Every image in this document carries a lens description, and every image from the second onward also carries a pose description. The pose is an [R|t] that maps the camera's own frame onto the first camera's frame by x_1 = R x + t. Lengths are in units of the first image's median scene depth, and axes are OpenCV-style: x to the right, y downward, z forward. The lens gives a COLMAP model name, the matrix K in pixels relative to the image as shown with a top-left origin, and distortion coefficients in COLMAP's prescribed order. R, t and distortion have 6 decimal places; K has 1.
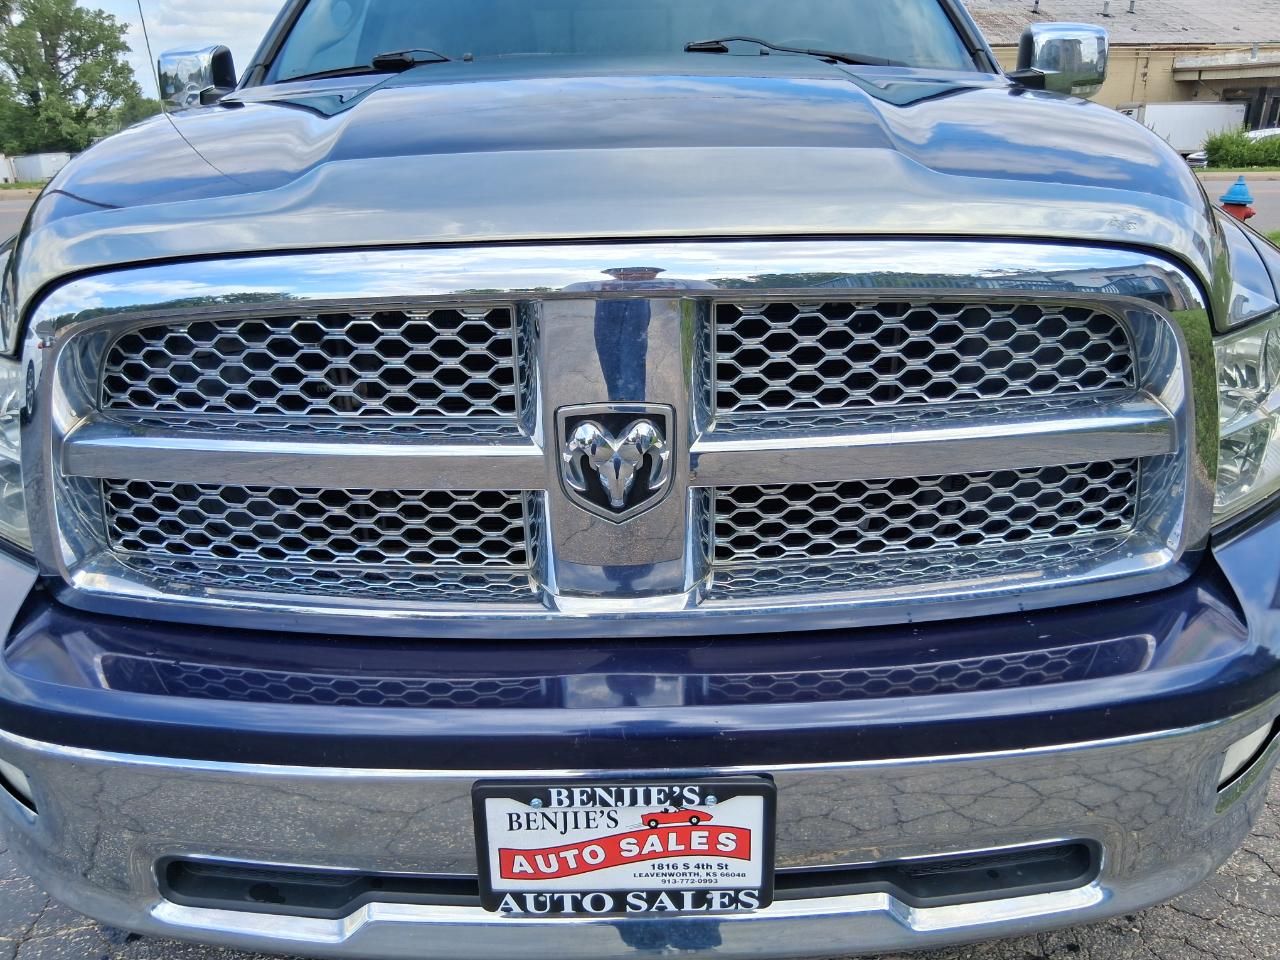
lens RADIAL K [[984.6, 0, 640.0], [0, 984.6, 480.0], [0, 0, 1]] dist [0.092832, -0.145013]
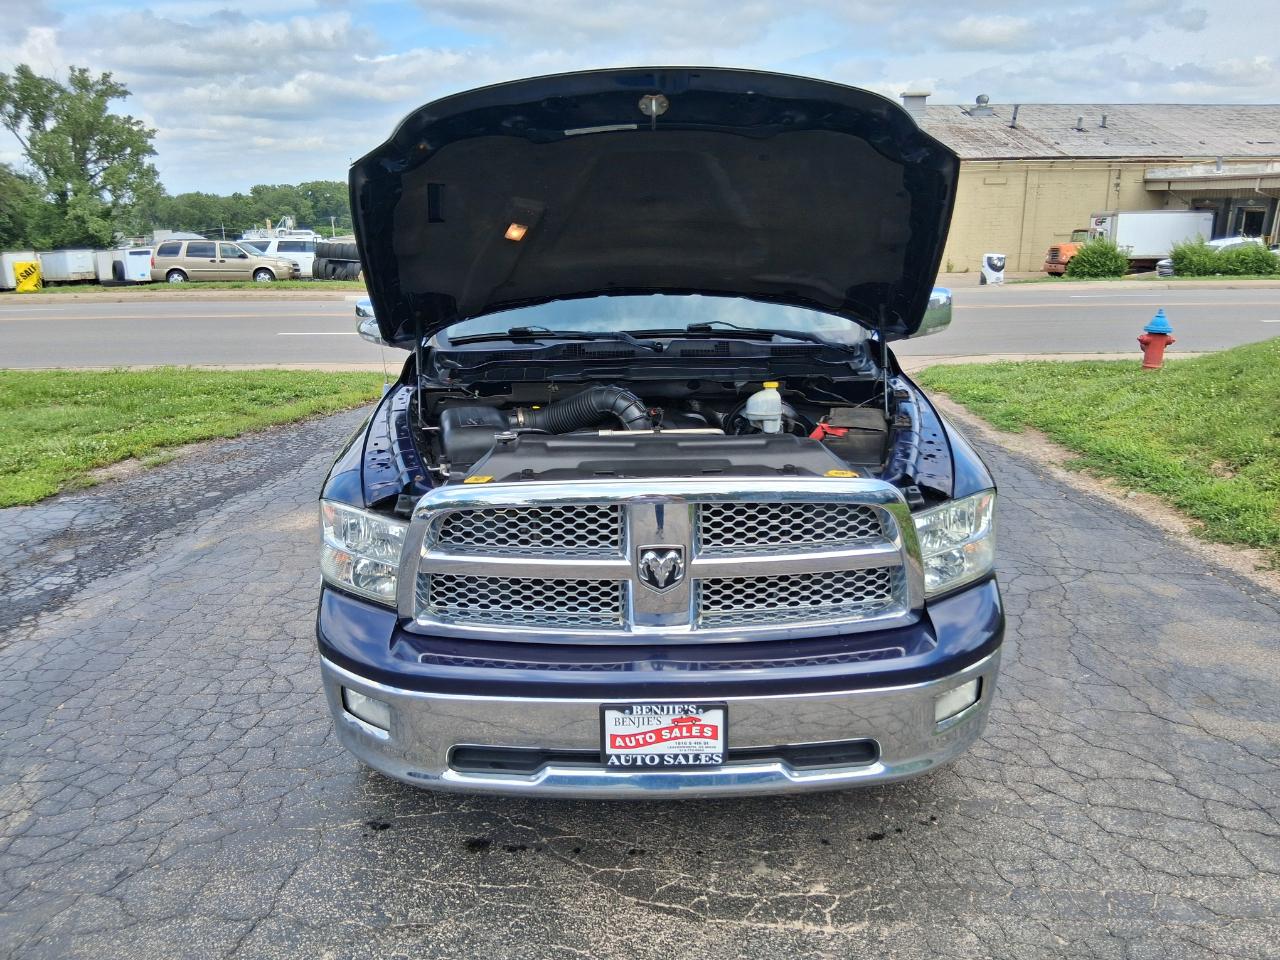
lens RADIAL K [[984.6, 0, 640.0], [0, 984.6, 480.0], [0, 0, 1]] dist [0.092832, -0.145013]
pose [[0.999992, 0.004012, 0.000940, -0.074856], [-0.003917, 0.996310, -0.085734, -0.024361], [-0.001280, 0.085730, 0.996318, -1.346025]]
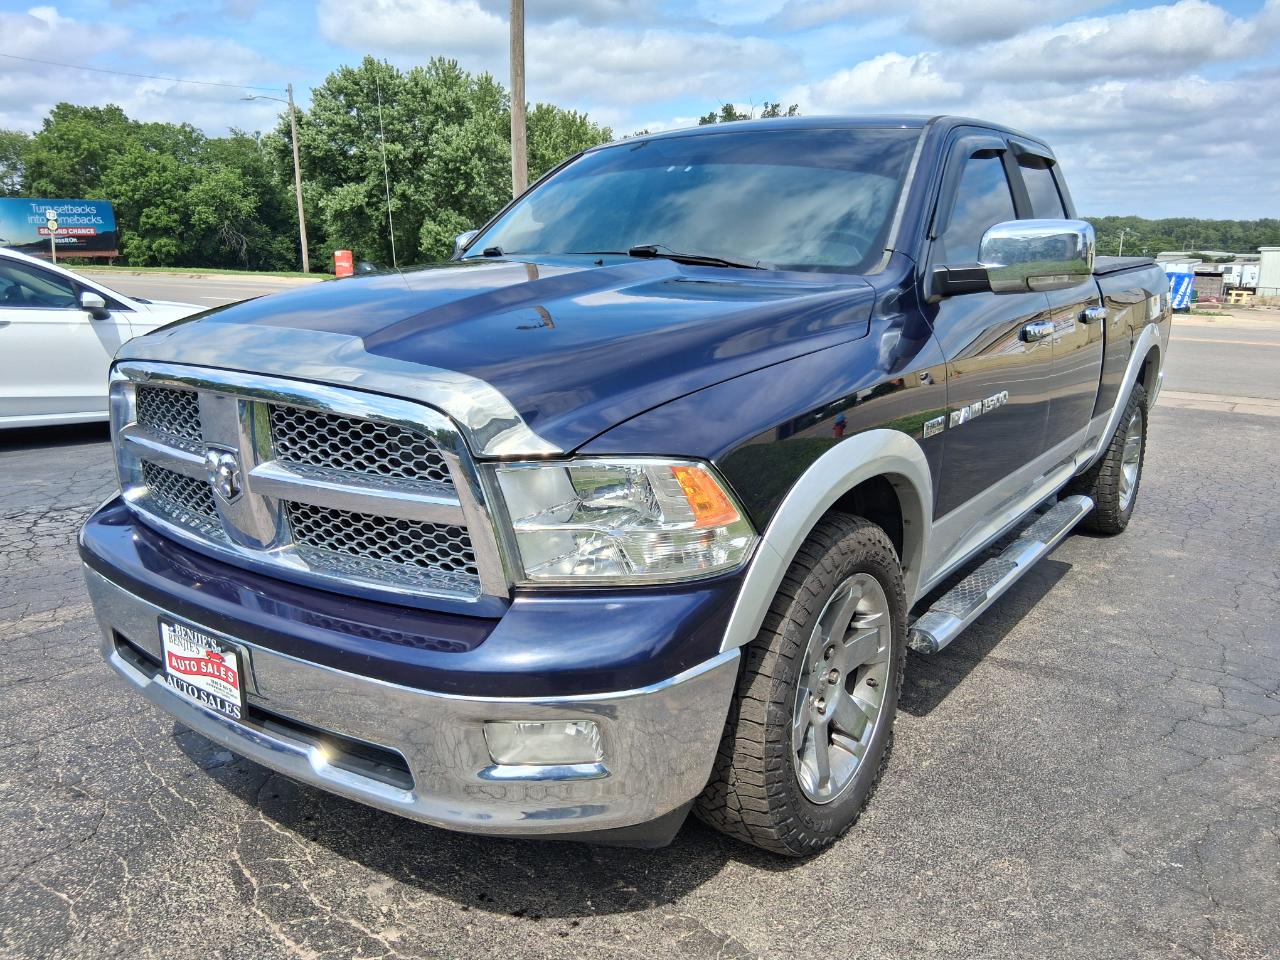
lens RADIAL K [[1001.6, 0, 640.0], [0, 1001.6, 480.0], [0, 0, 1]] dist [-0.008508, -0.012419]
pose [[0.804623, 0.159206, -0.572046, 1.745857], [-0.221001, 0.974467, -0.039650, -0.105442], [0.551127, 0.158326, 0.819263, -0.207910]]
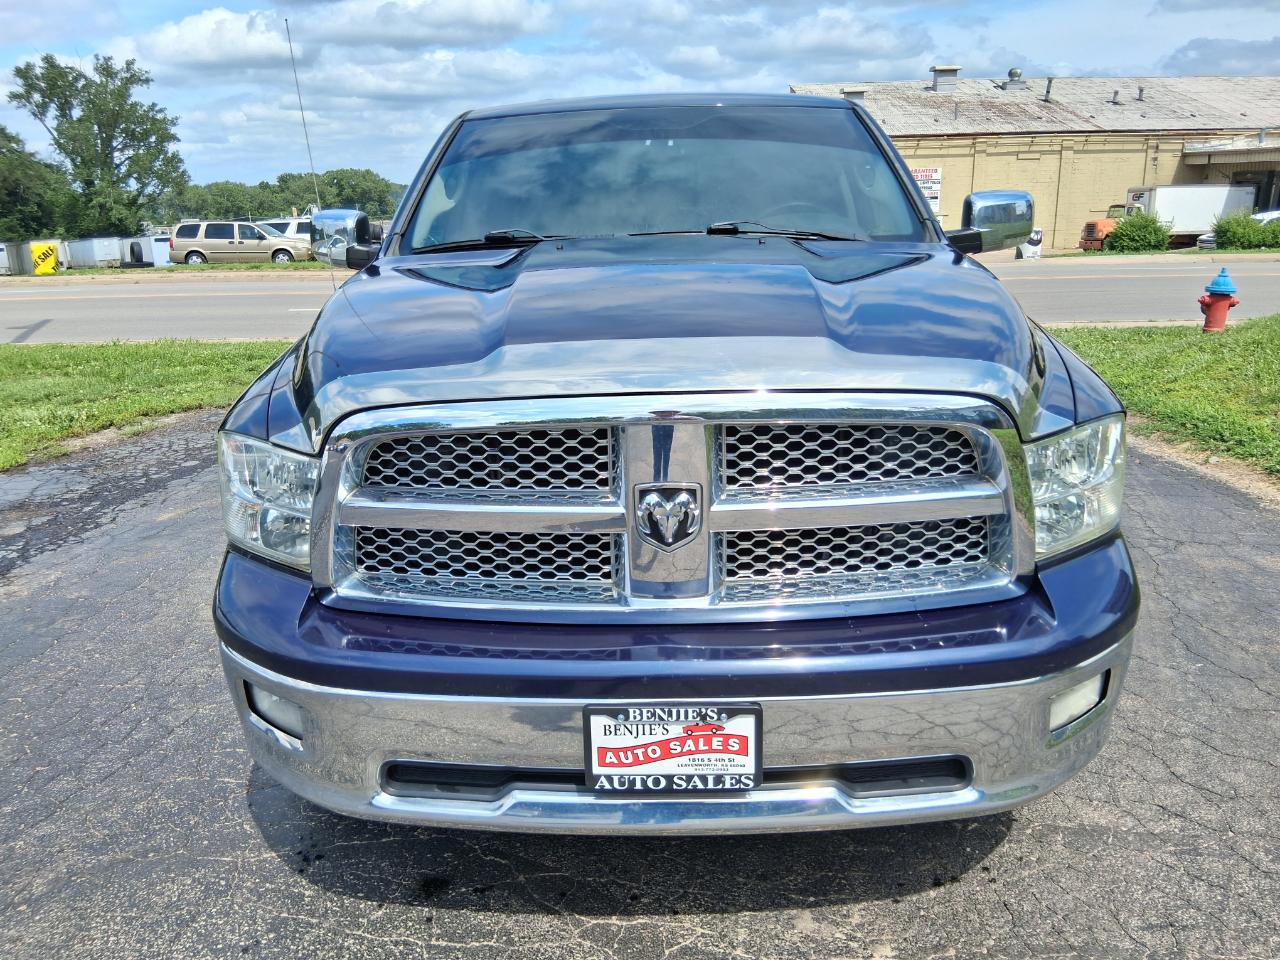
lens RADIAL K [[979.4, 0, 637.5], [0, 979.4, 481.9], [0, 0, 1]] dist [0.100488, -0.160169]
pose [[0.999625, 0.001195, -0.027341, -0.029169], [-0.003129, 0.997485, -0.070803, 0.040770], [0.027188, 0.070862, 0.997116, -0.678610]]
